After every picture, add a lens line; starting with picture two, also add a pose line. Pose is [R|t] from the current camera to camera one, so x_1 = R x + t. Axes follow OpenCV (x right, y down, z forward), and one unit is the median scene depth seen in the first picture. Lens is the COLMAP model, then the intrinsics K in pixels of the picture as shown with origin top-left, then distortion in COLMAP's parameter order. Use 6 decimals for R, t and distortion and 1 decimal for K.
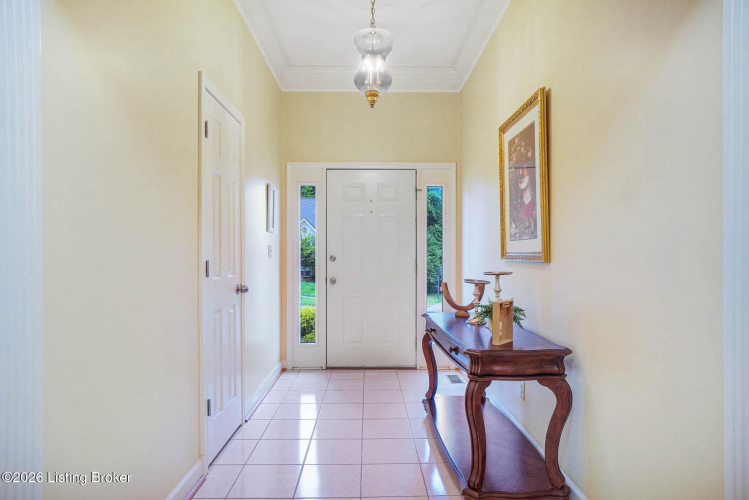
lens RADIAL K [[398.1, 0, 374.5], [0, 398.1, 250.0], [0, 0, 1]] dist [-0.000830, -0.000073]
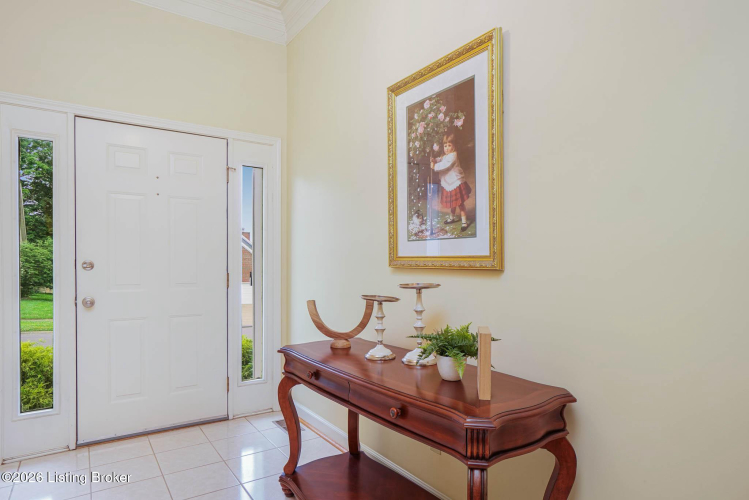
lens RADIAL K [[419.4, 0, 375.8], [0, 419.4, 264.4], [0, 0, 1]] dist [-0.000938, 0.000216]
pose [[0.839955, -0.008816, 0.542584, -0.135381], [-0.004989, 0.999700, 0.023967, 0.002590], [-0.542632, -0.022838, 0.839660, 0.364871]]
